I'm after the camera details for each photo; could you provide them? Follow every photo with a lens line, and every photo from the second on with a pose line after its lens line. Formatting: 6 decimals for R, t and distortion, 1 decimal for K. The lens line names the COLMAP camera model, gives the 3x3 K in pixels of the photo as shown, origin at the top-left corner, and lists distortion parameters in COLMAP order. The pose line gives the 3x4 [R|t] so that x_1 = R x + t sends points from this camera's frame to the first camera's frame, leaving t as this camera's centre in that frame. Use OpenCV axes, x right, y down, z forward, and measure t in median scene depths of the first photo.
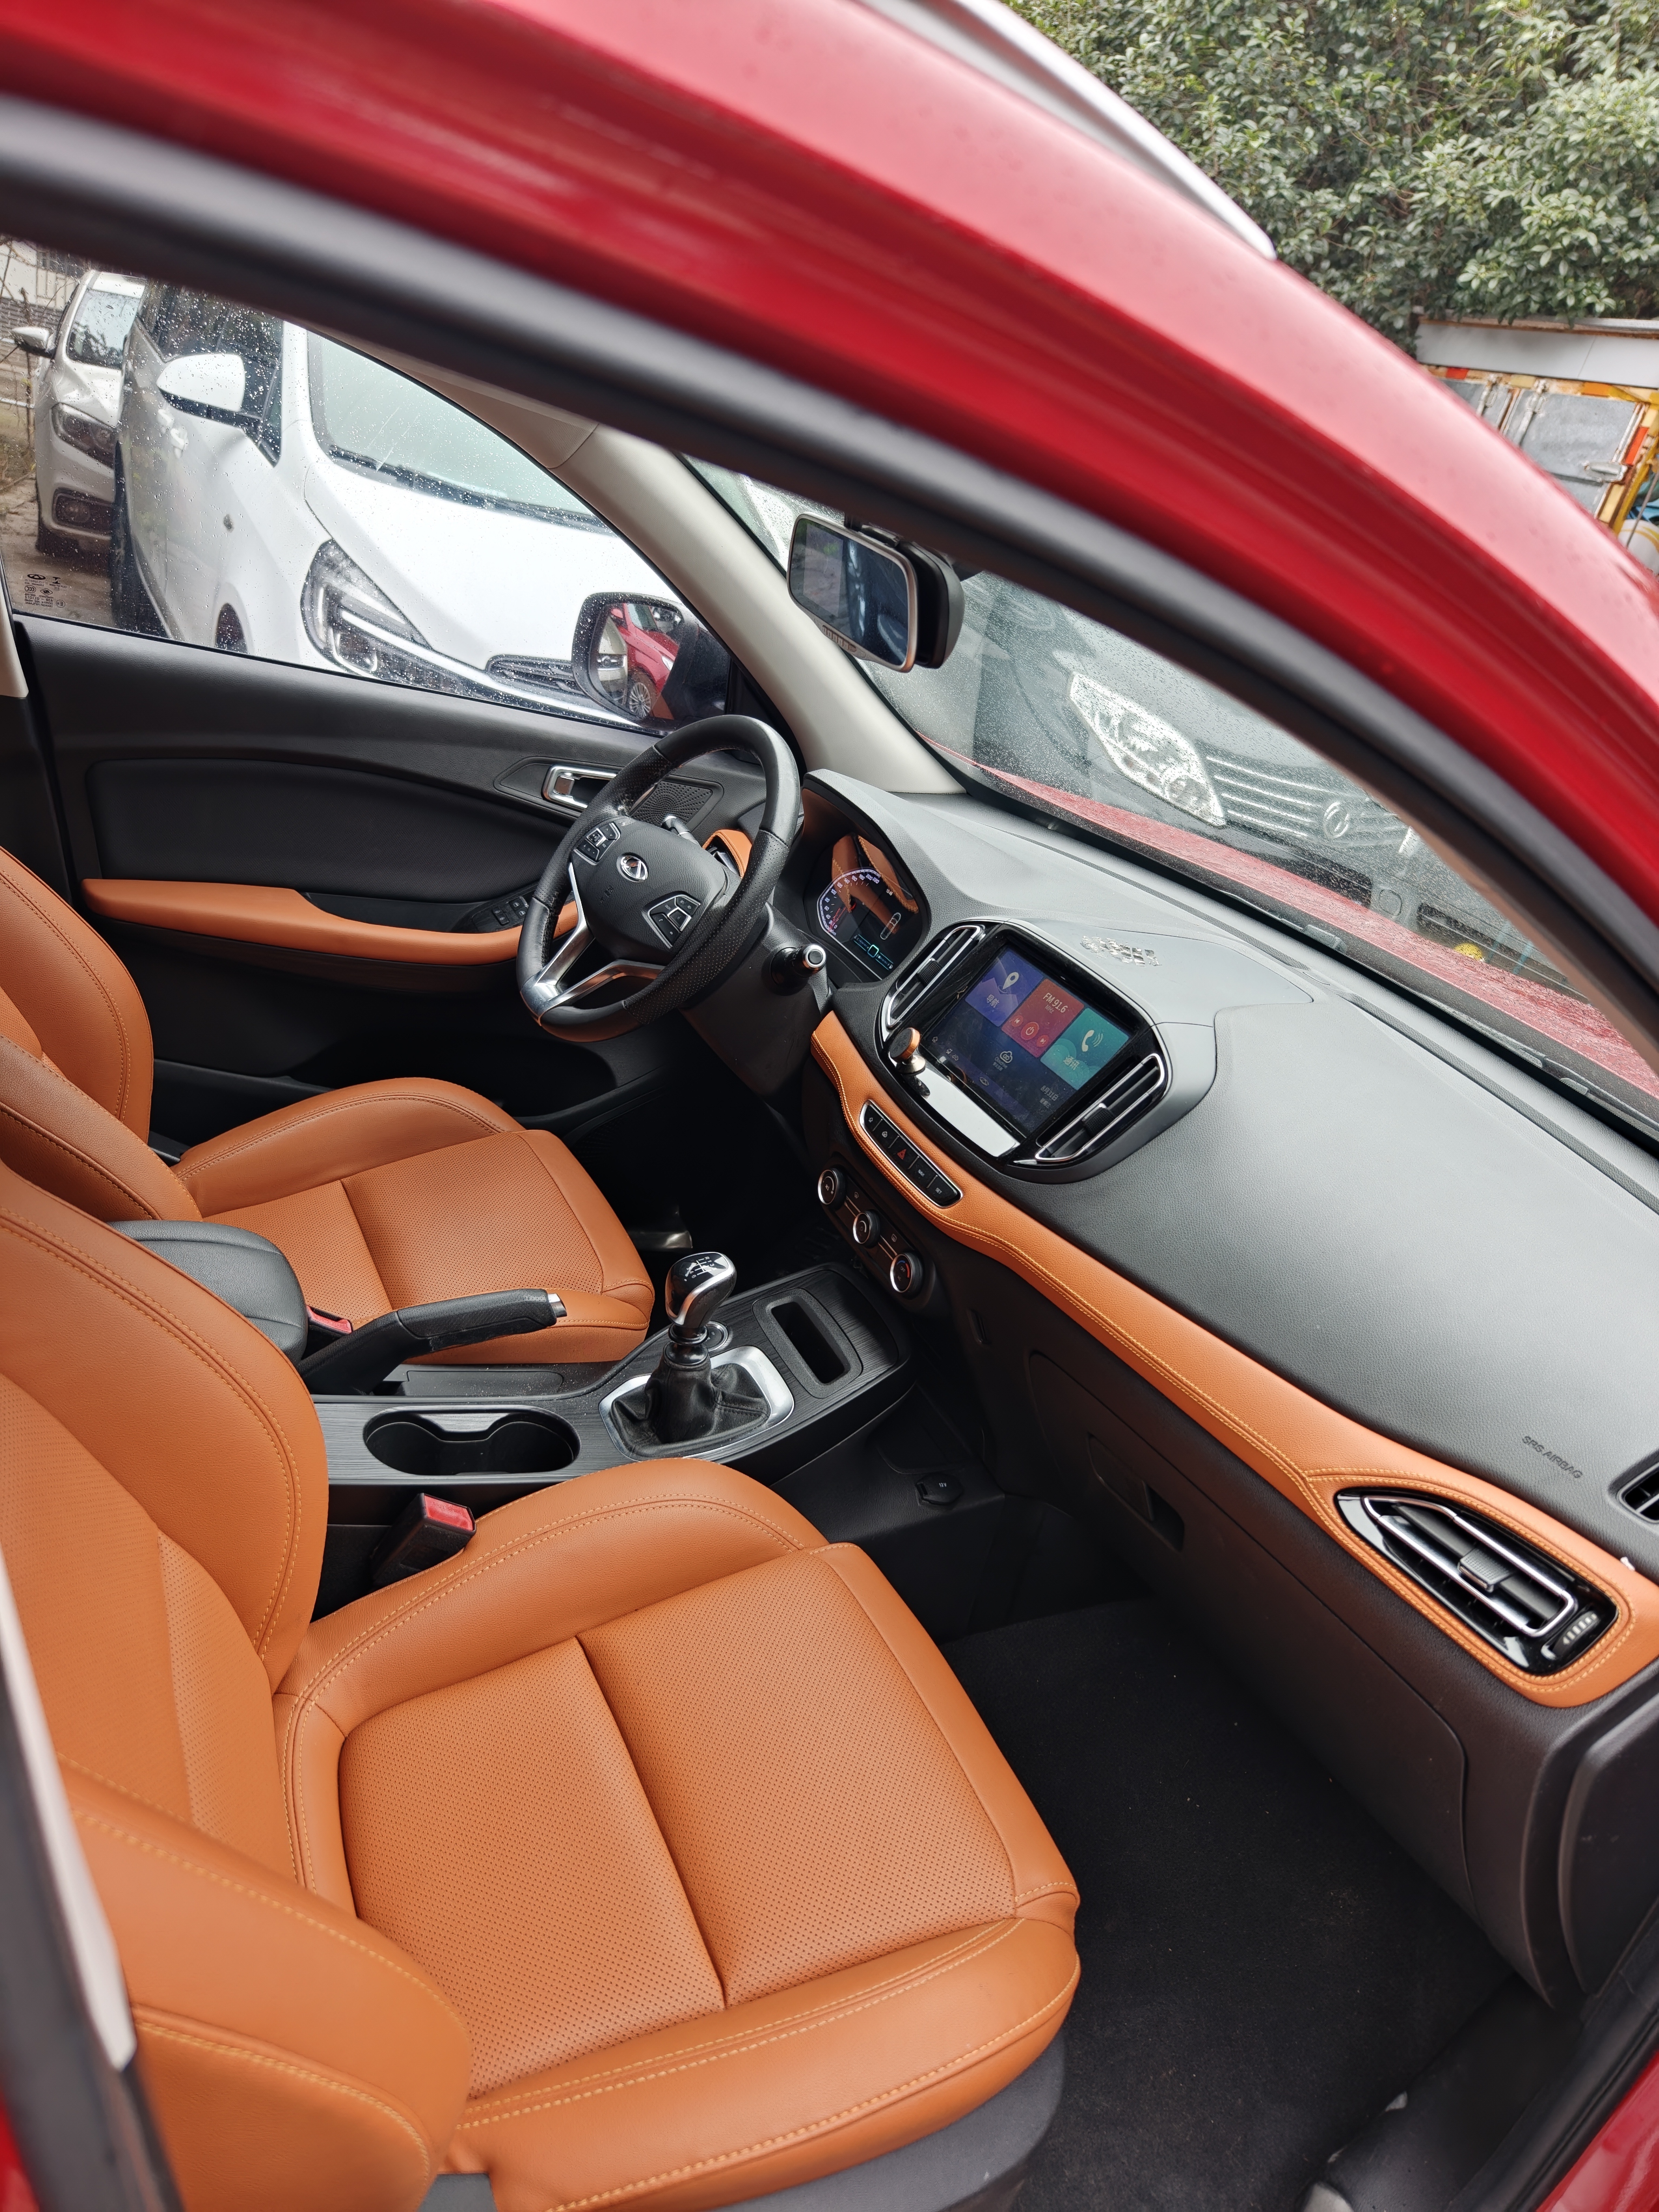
lens RADIAL K [[1485.0, 0, 836.6], [0, 1485.0, 1085.3], [0, 0, 1]] dist [-0.004438, -0.003124]
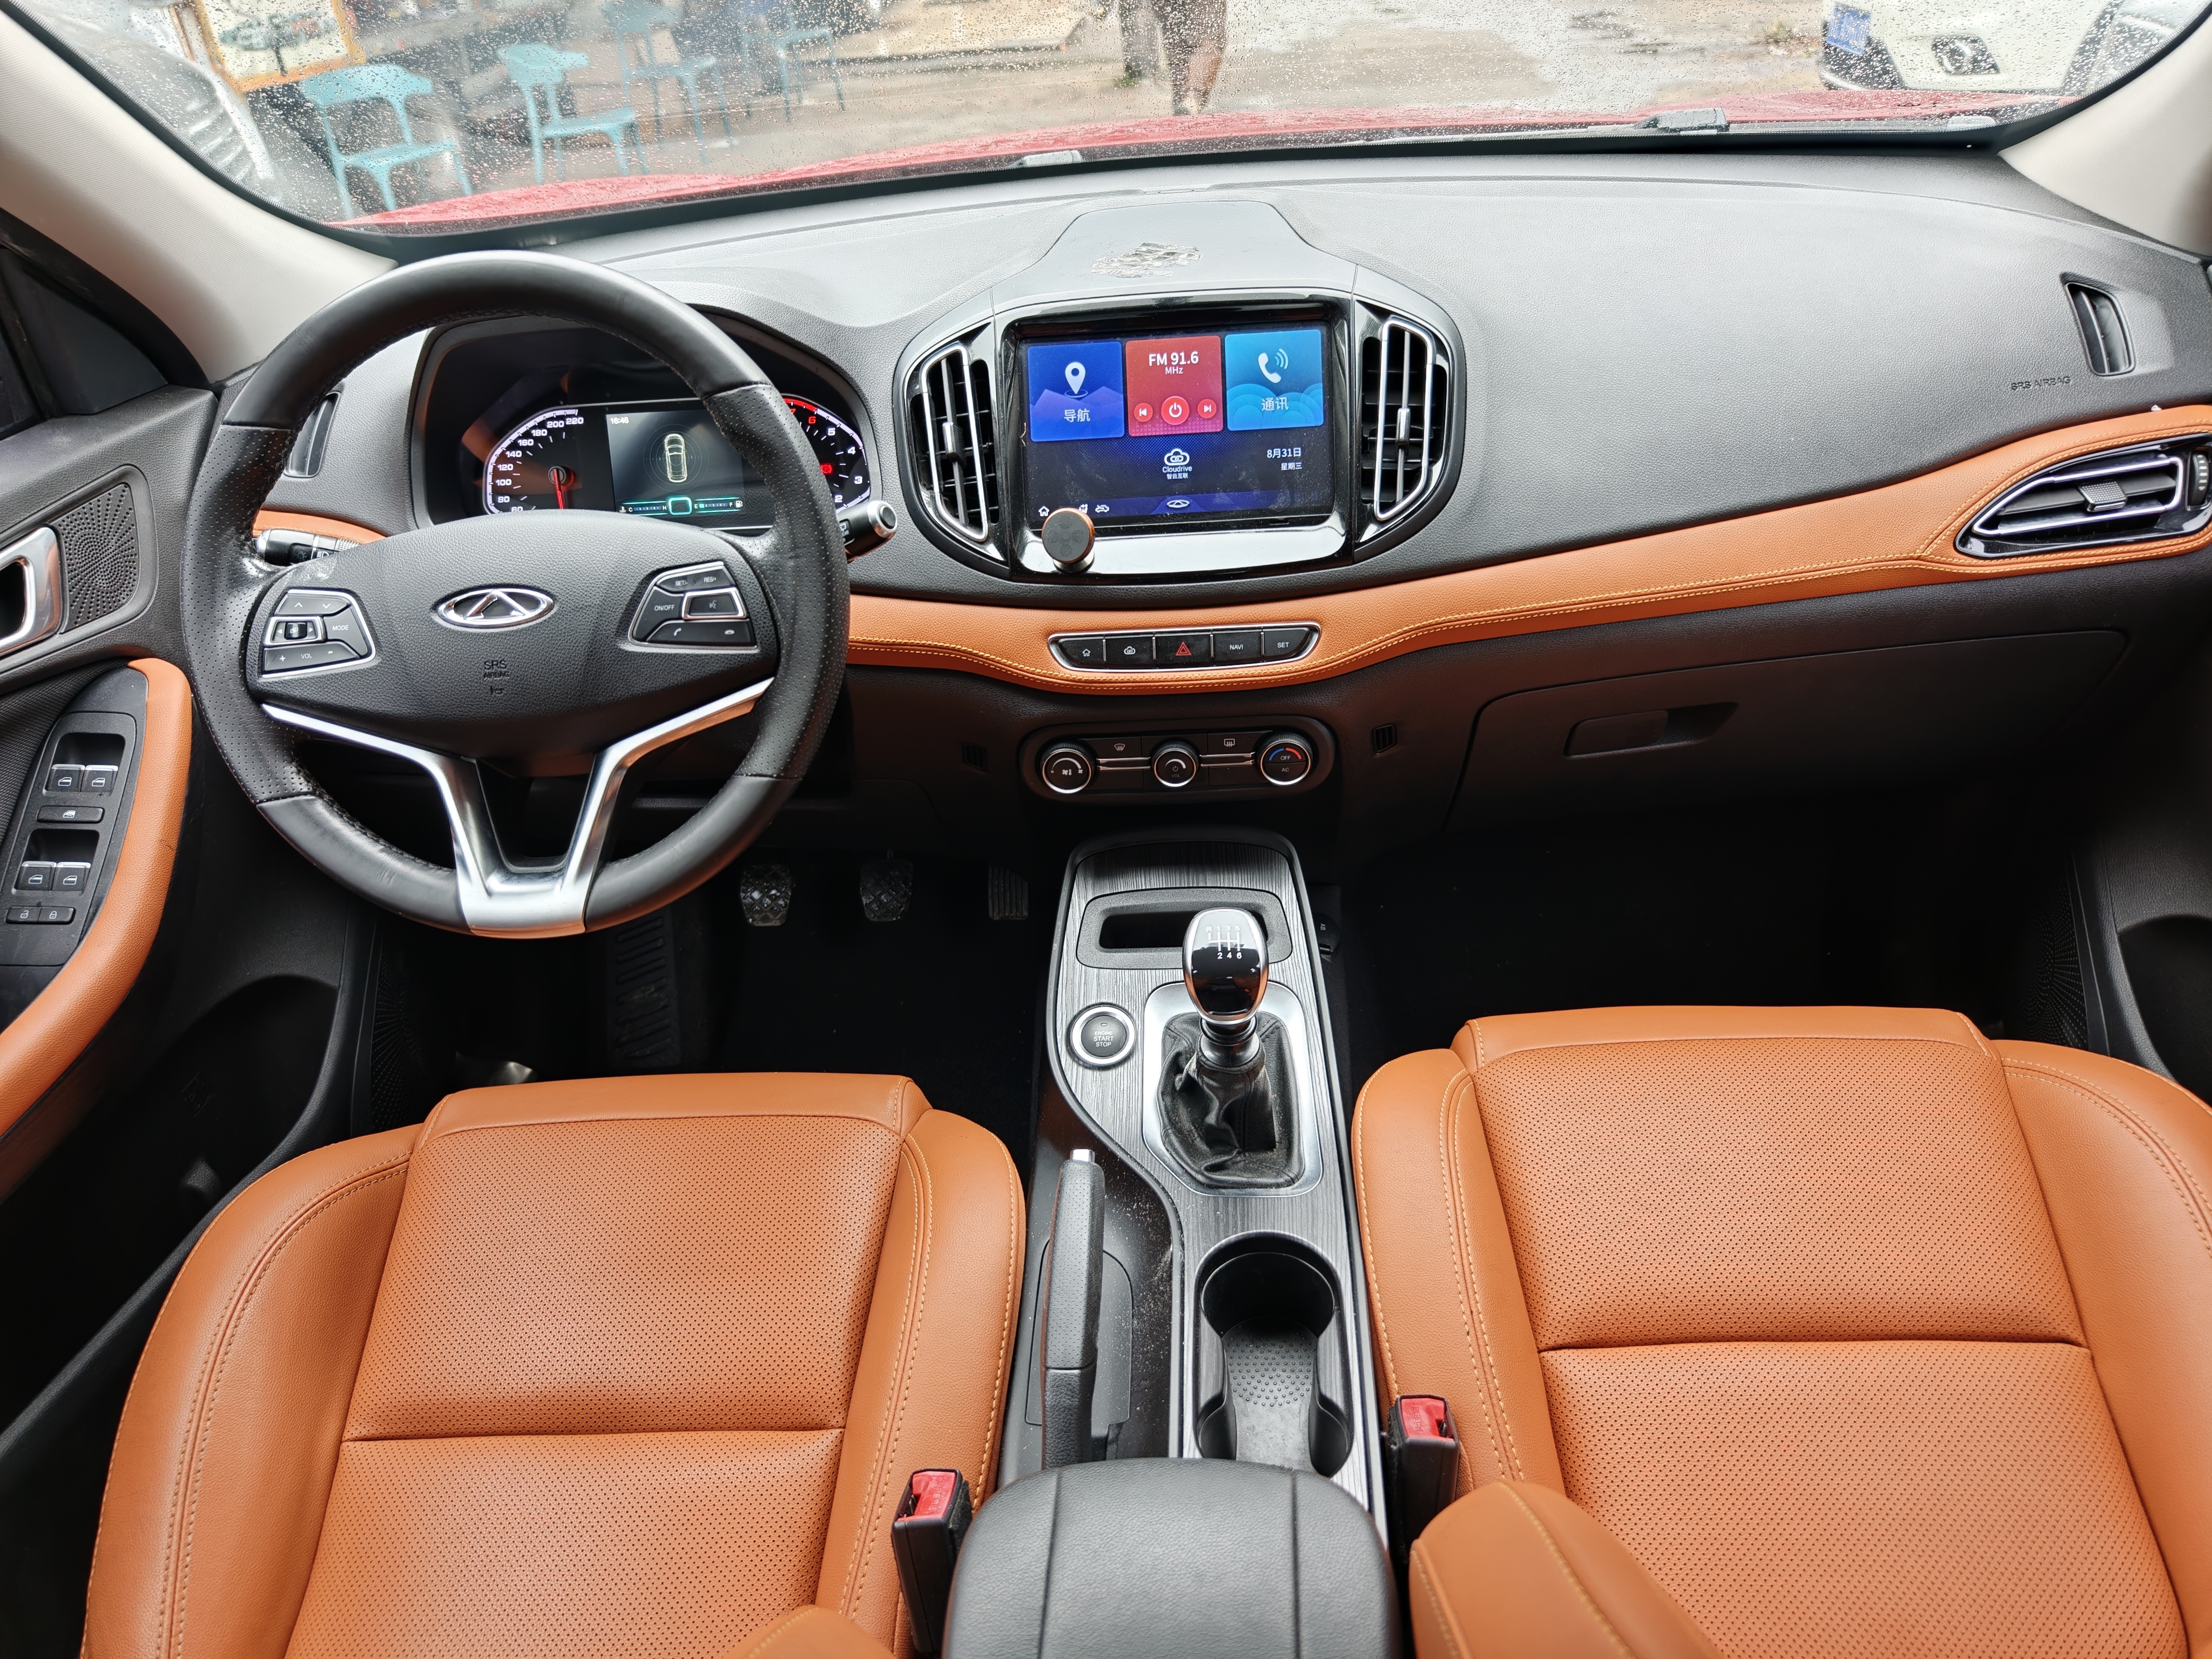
lens RADIAL K [[1485.0, 0, 1105.7], [0, 1485.0, 832.7], [0, 0, 1]] dist [-0.004438, -0.003124]
pose [[0.458566, -0.709481, 0.535121, -0.438195], [0.517527, 0.702724, 0.488205, -0.273037], [-0.722414, 0.053065, 0.689421, 0.536612]]
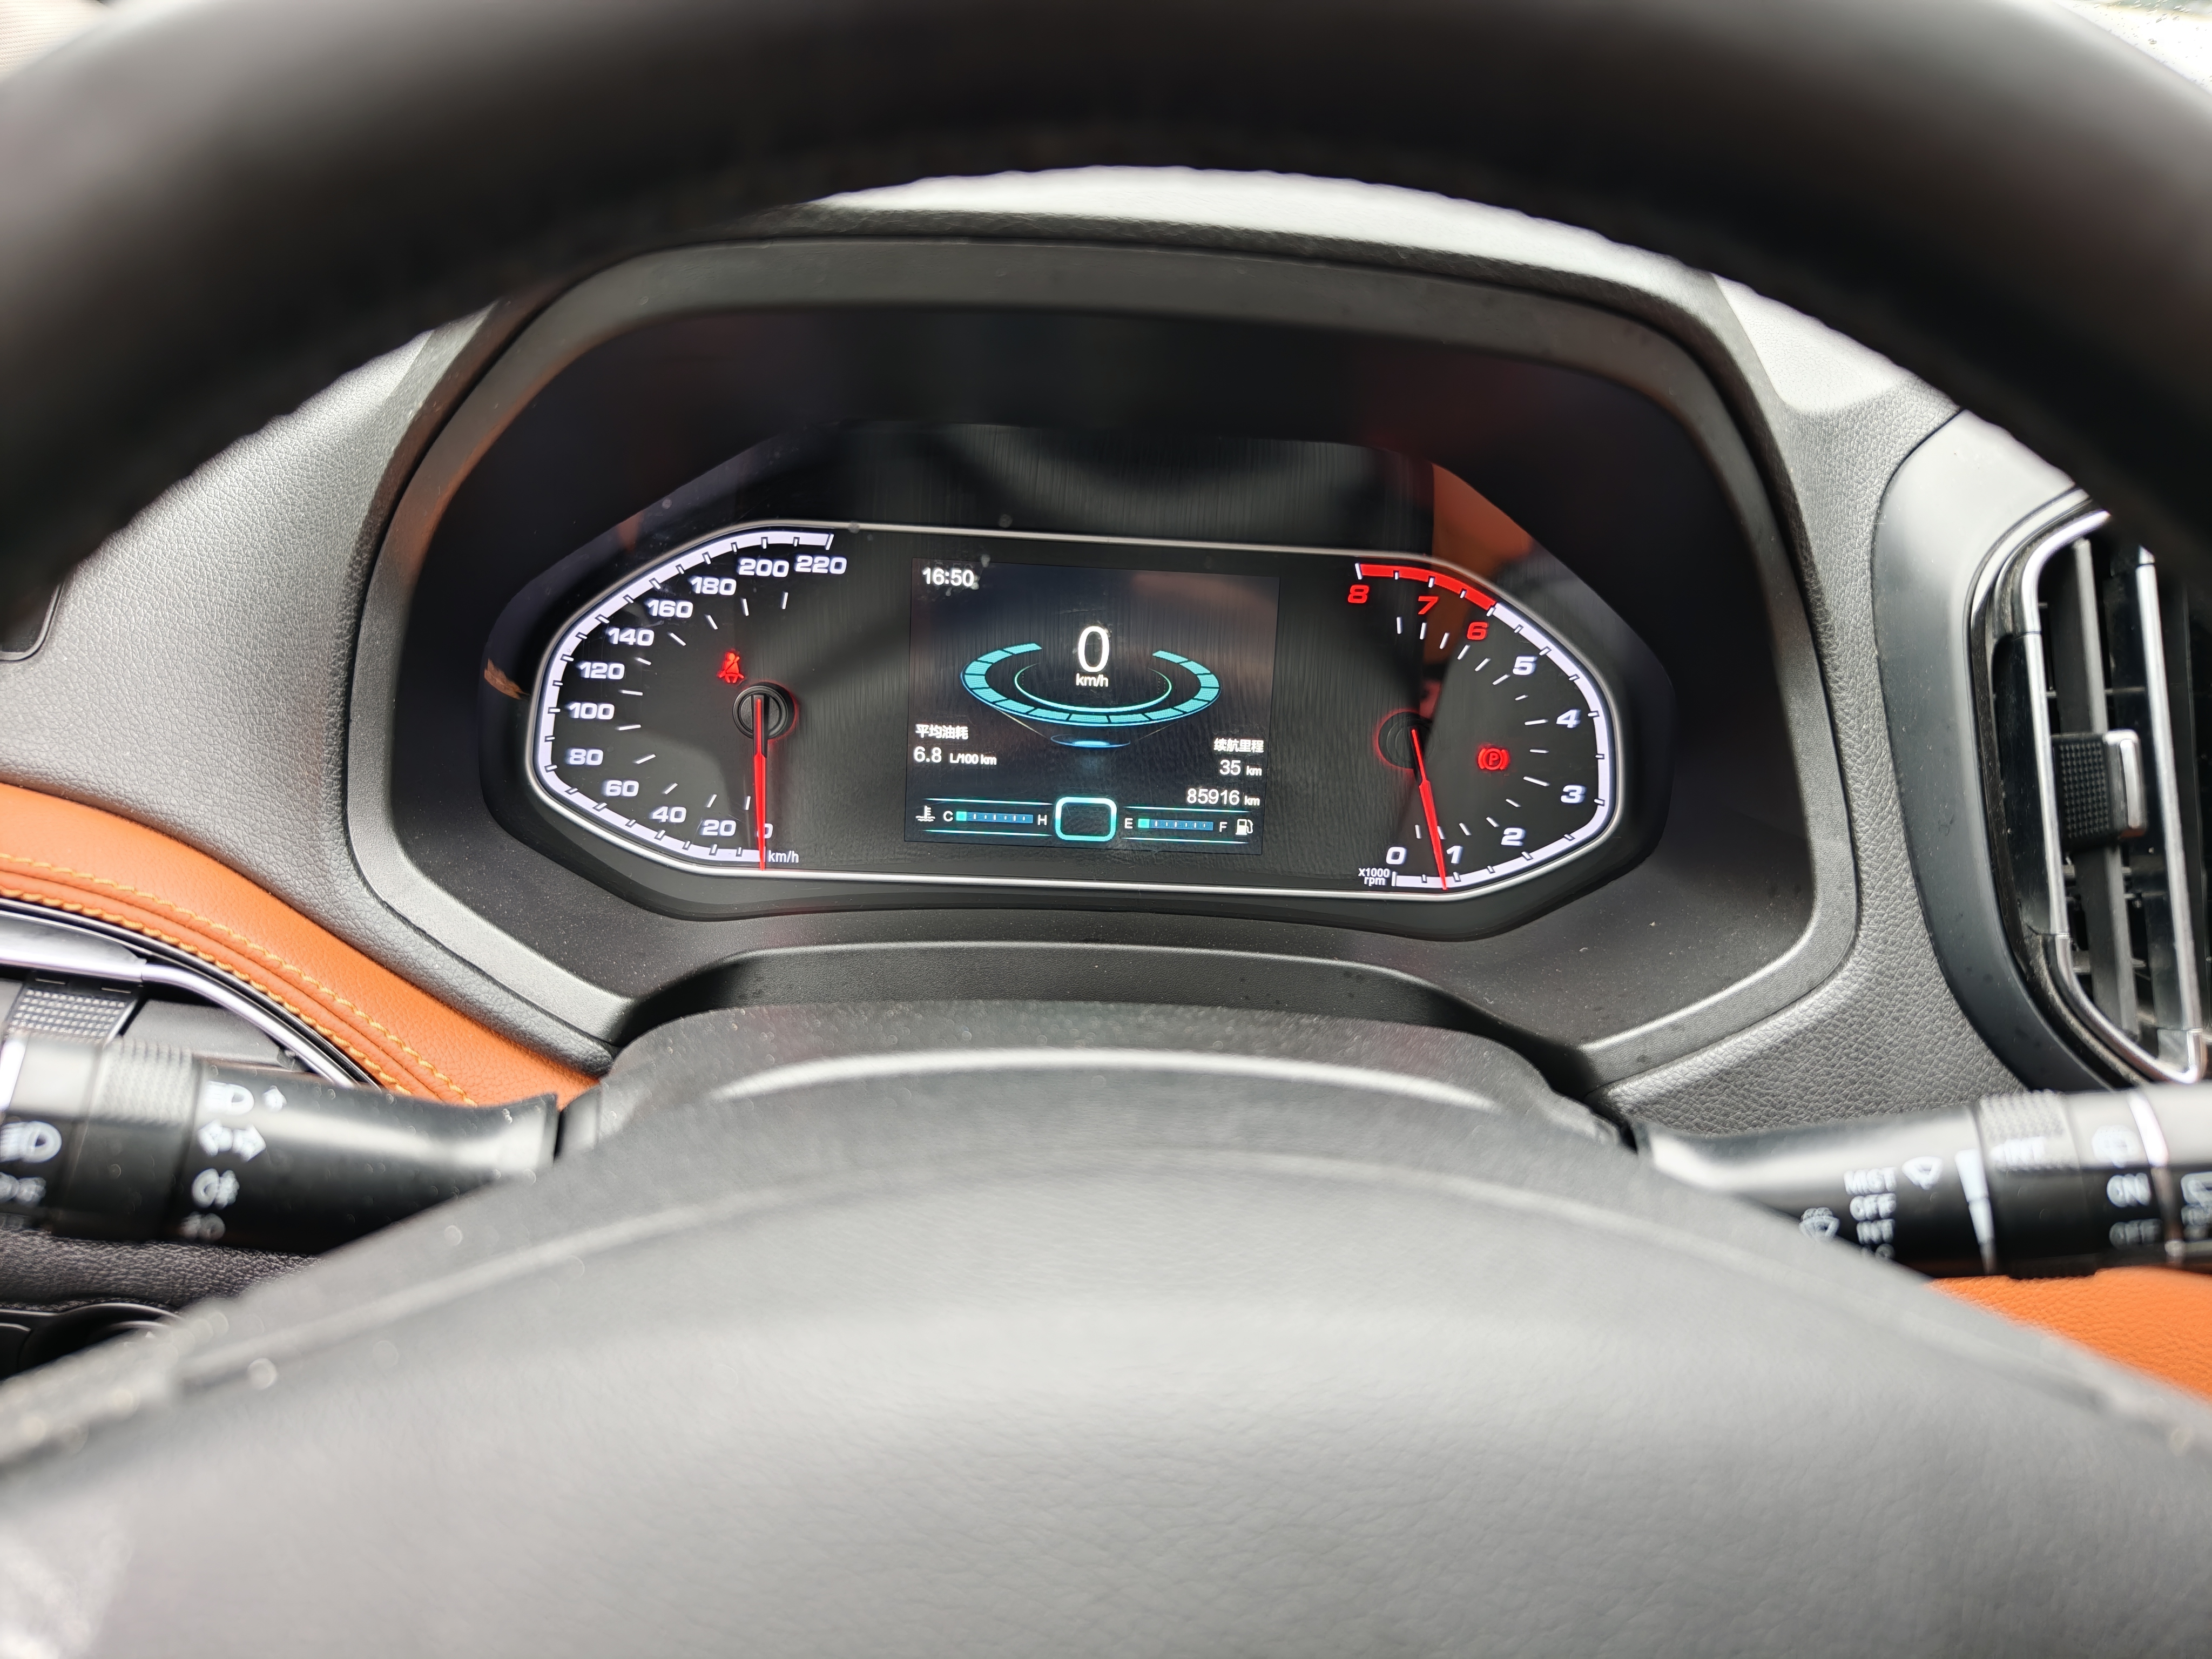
lens RADIAL K [[1600.5, 0, 1110.0], [0, 1600.5, 839.7], [0, 0, 1]] dist [0.001145, -0.000884]
pose [[0.419756, -0.651852, 0.631581, -0.180341], [0.389841, 0.757878, 0.523111, -0.287002], [-0.819652, 0.026637, 0.572242, 1.083320]]
